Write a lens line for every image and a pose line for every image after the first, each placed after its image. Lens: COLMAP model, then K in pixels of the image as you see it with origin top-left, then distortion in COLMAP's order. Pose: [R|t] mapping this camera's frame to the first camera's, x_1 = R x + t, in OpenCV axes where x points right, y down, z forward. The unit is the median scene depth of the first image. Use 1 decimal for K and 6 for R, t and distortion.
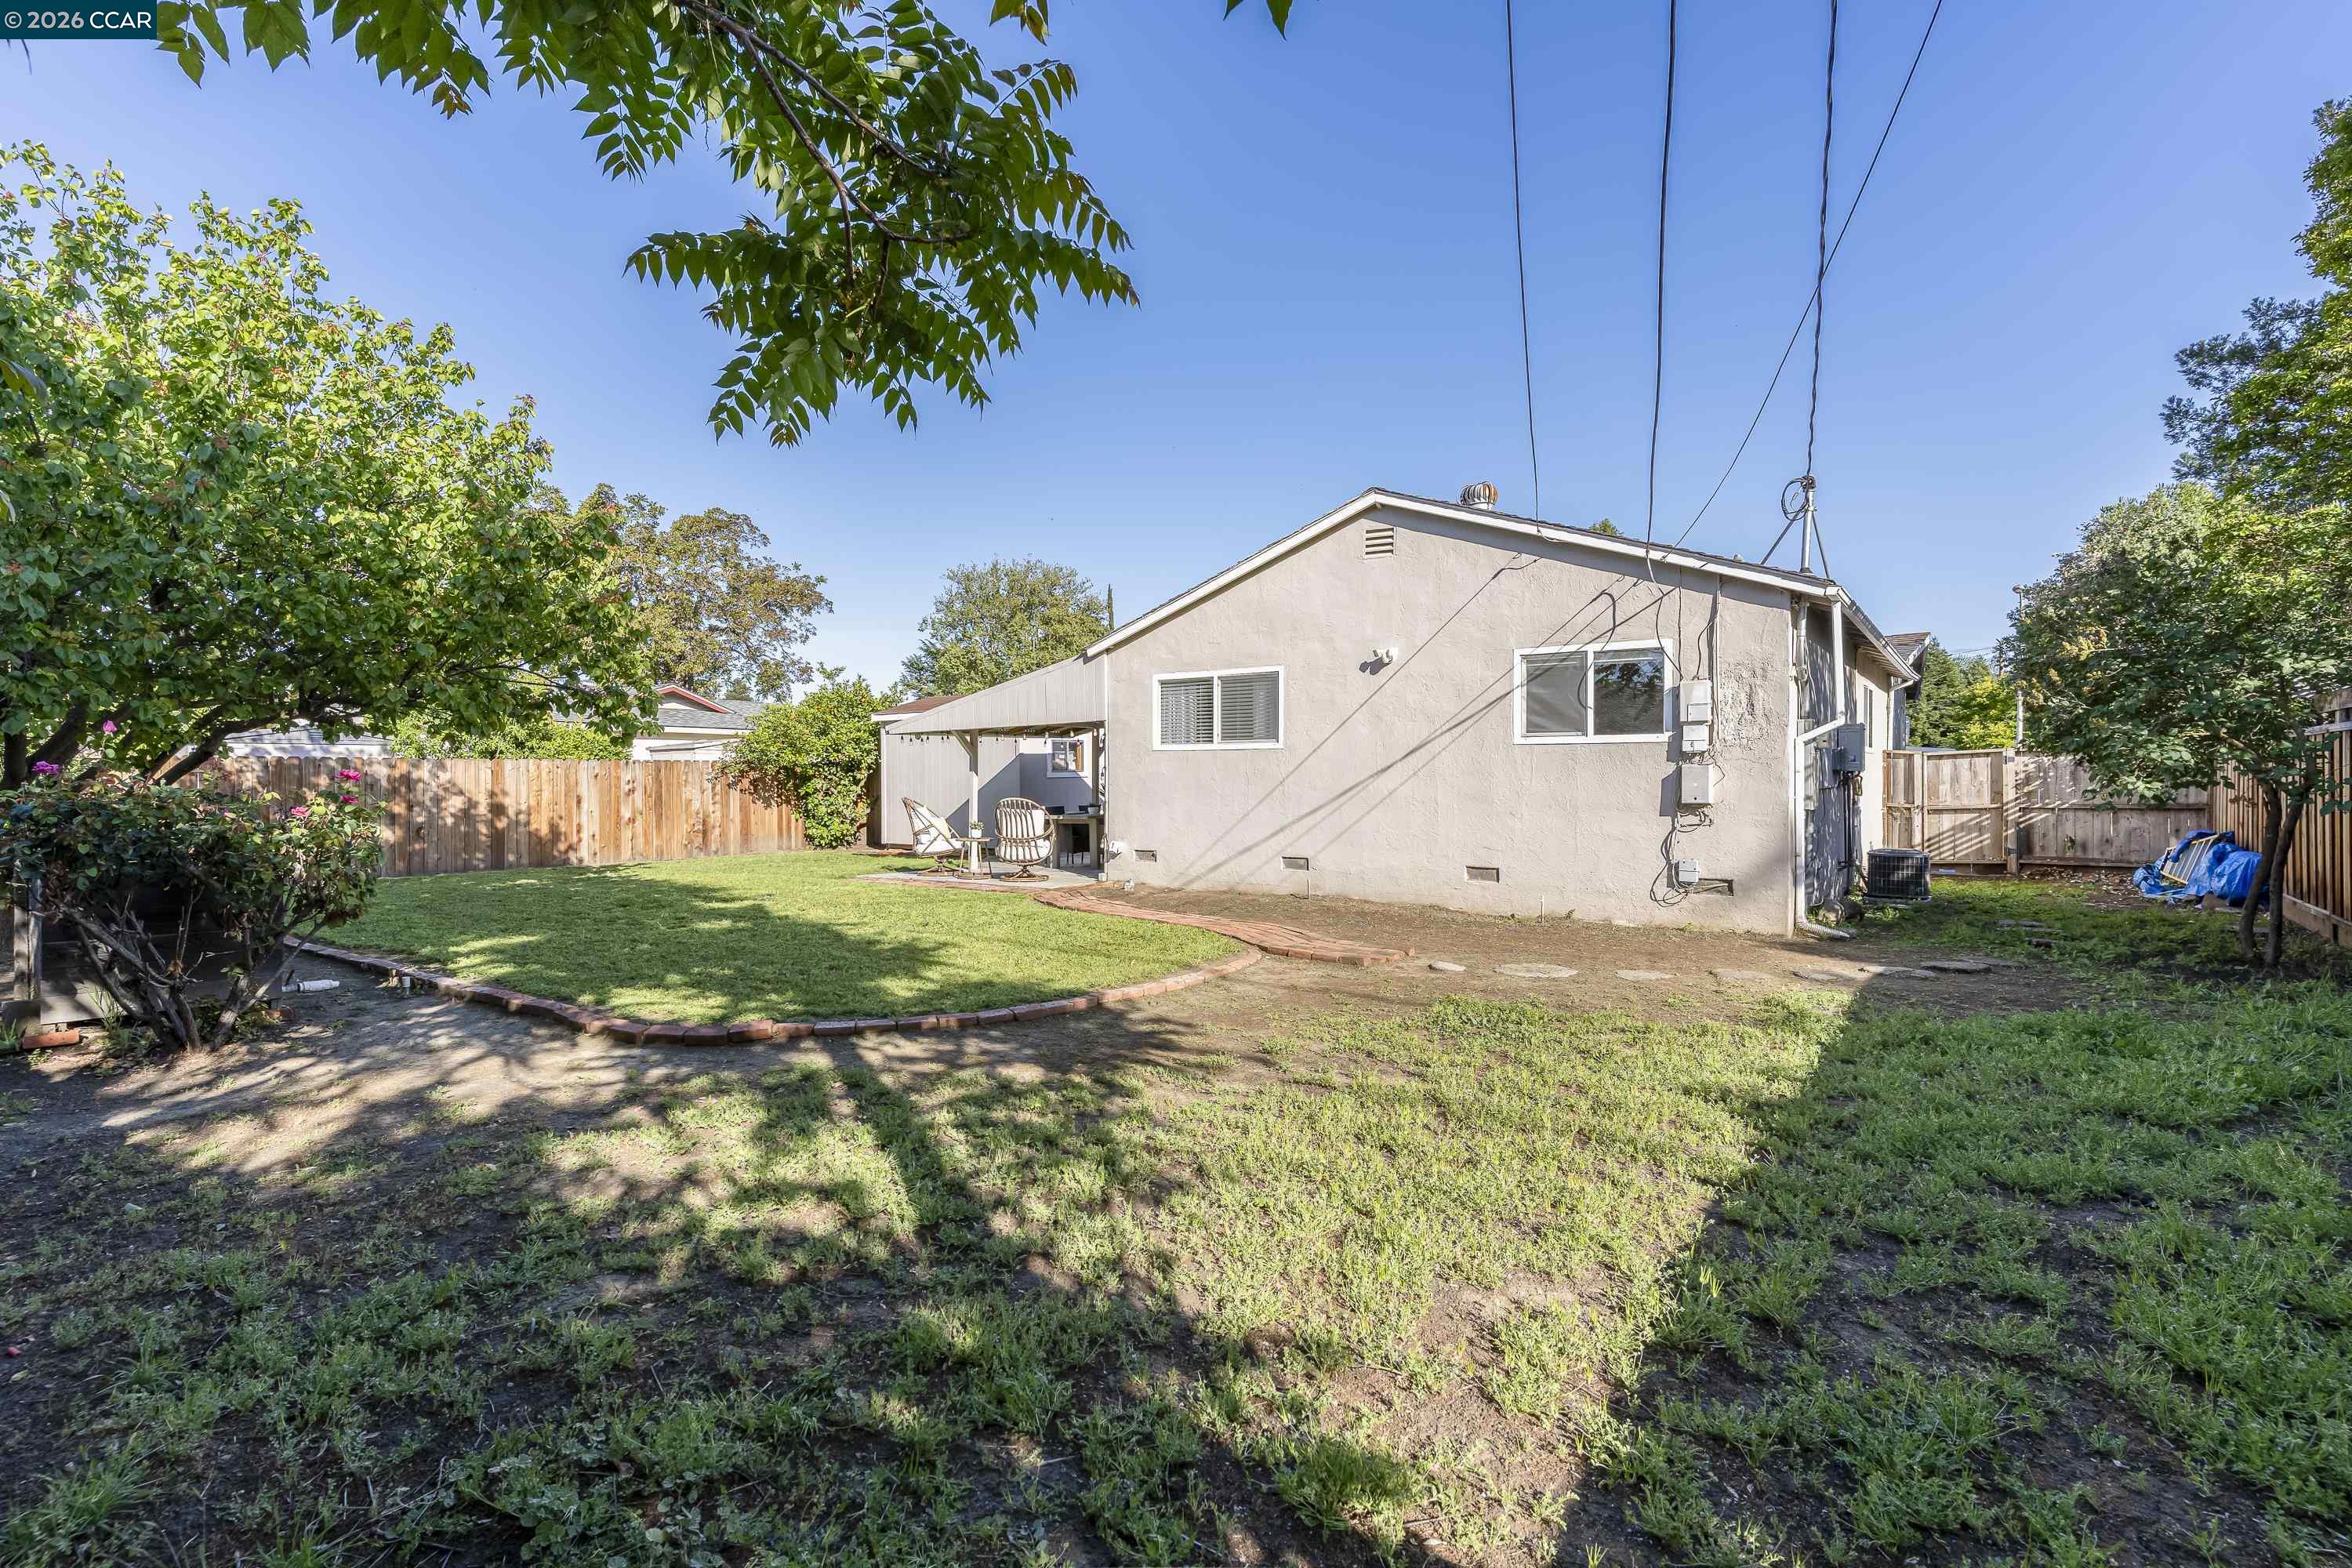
lens RADIAL K [[1113.3, 0, 1172.0], [0, 1113.3, 794.7], [0, 0, 1]] dist [0.000379, 0.000193]
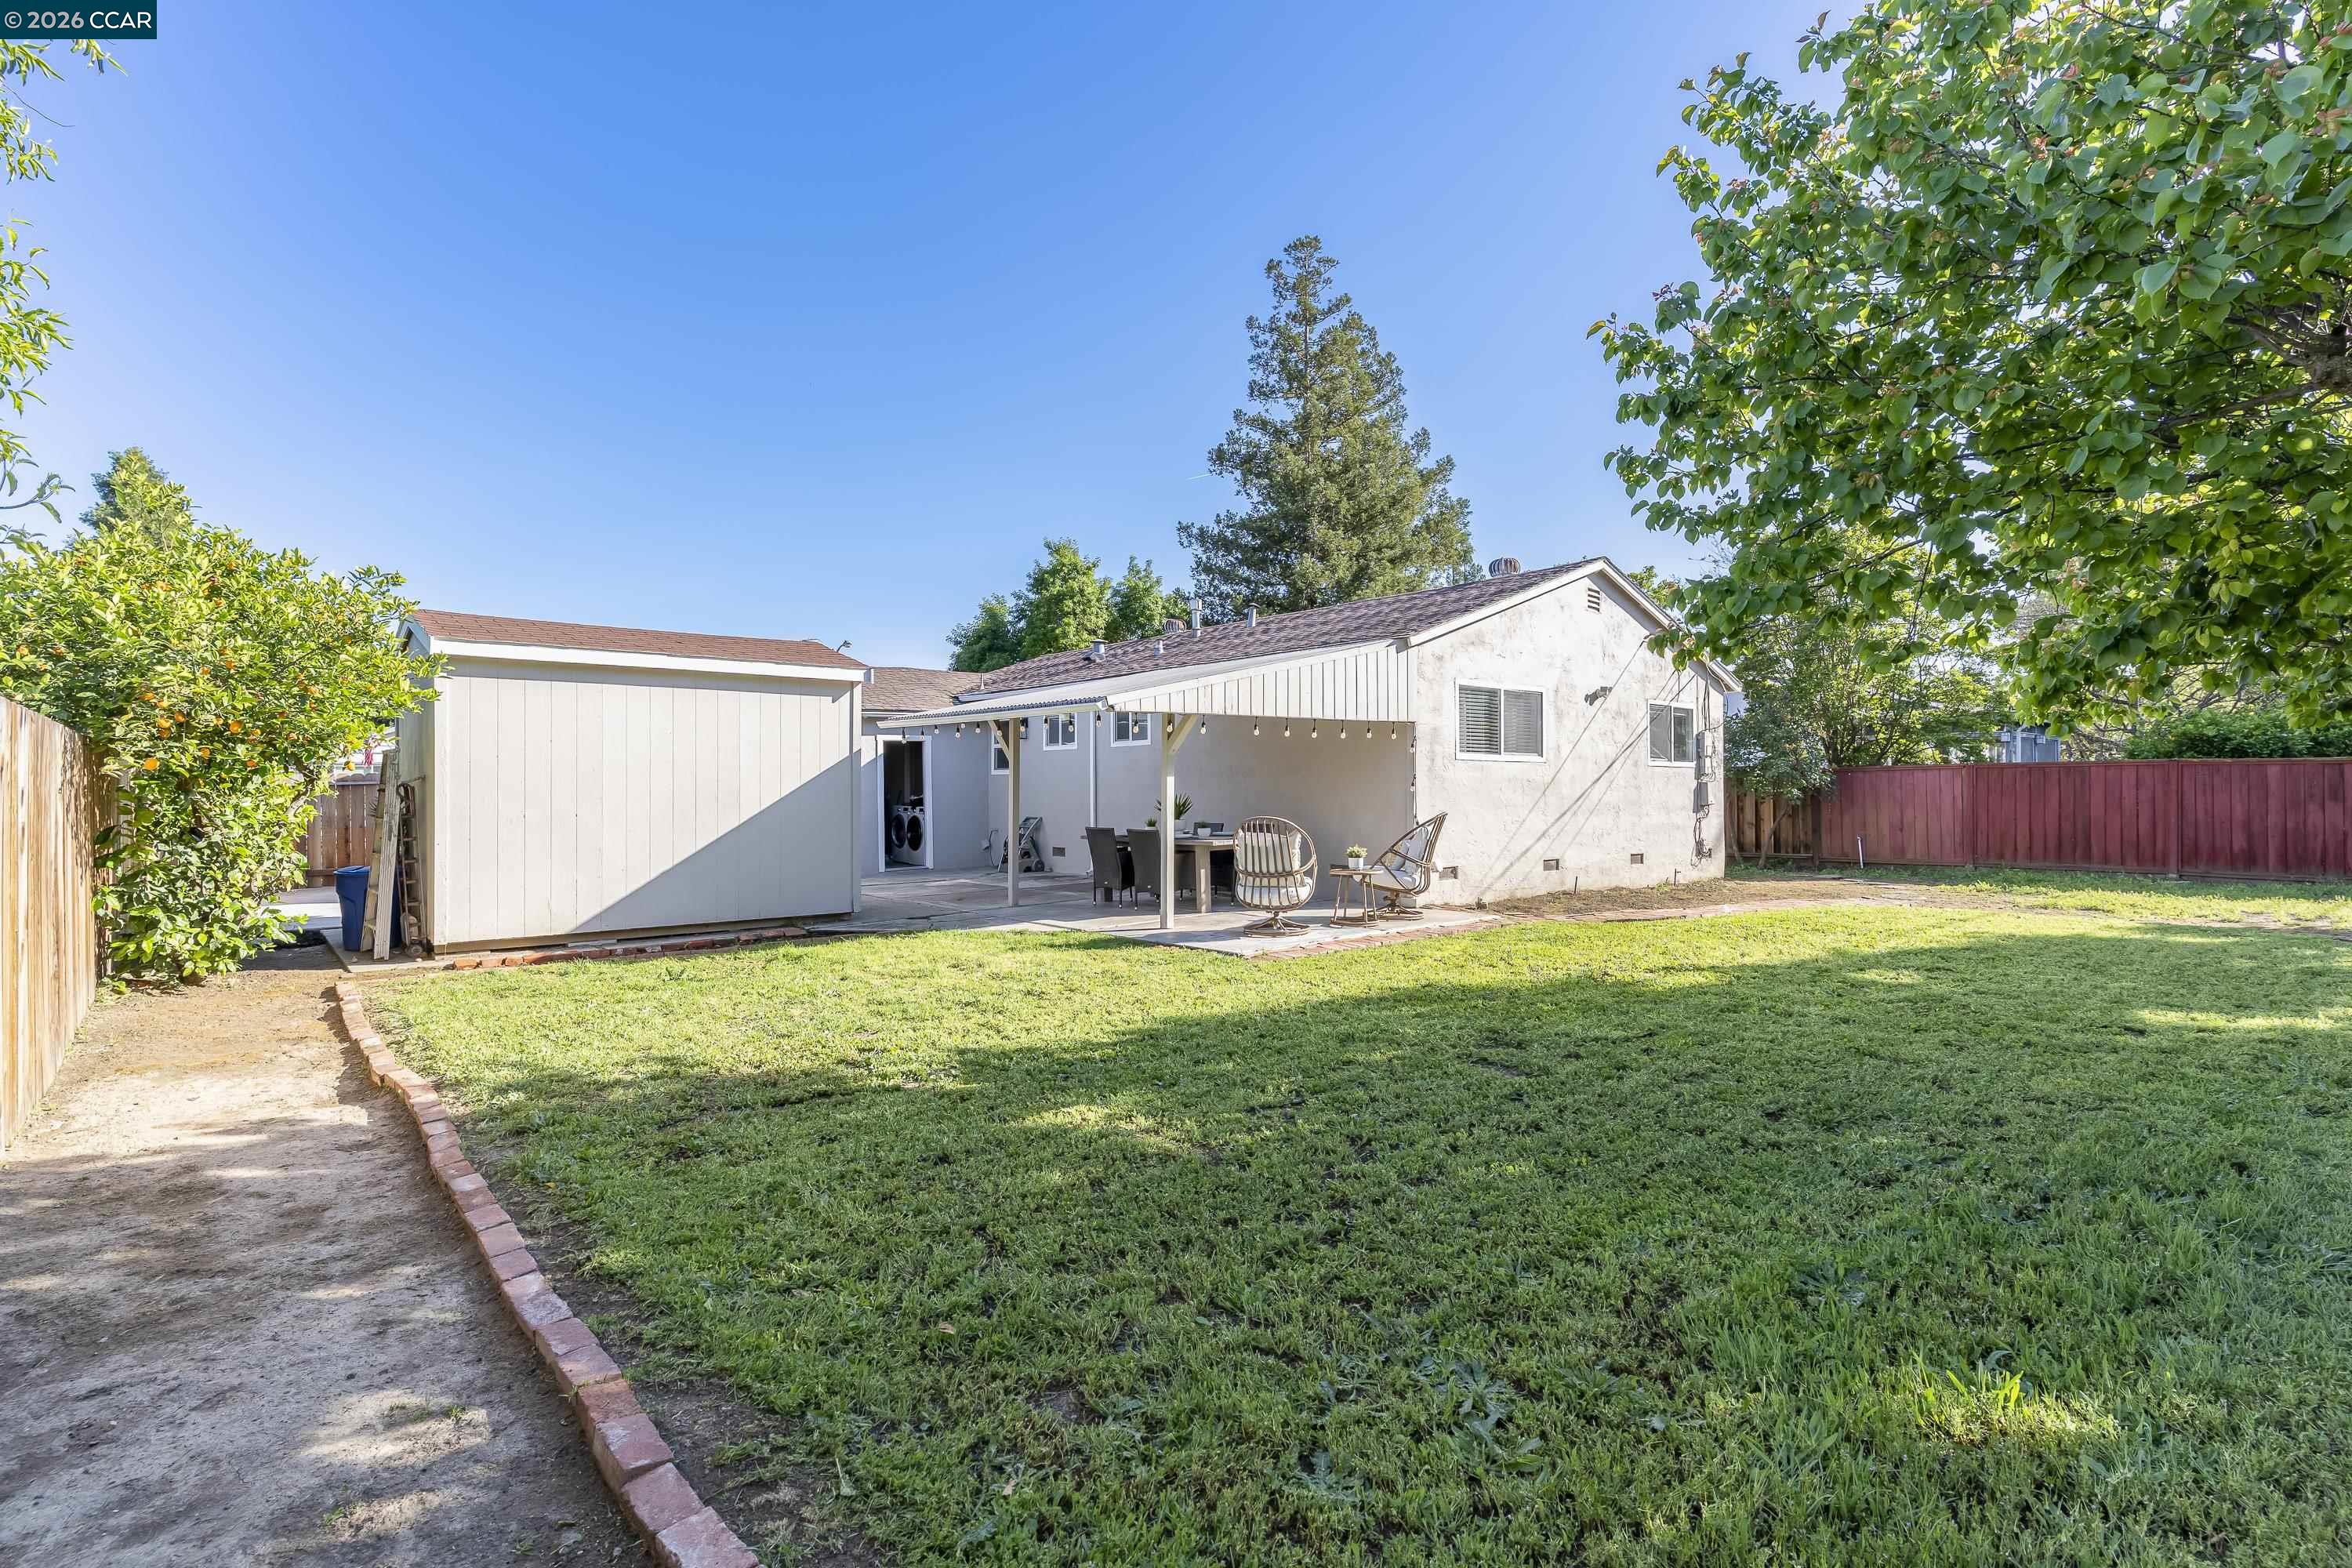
lens RADIAL K [[1113.3, 0, 1175.5], [0, 1113.3, 778.1], [0, 0, 1]] dist [0.000379, 0.000193]
pose [[0.202628, 0.001935, 0.979254, -0.590094], [0.005100, 0.999982, -0.003031, -0.013718], [-0.979243, 0.005609, 0.202614, 0.634351]]
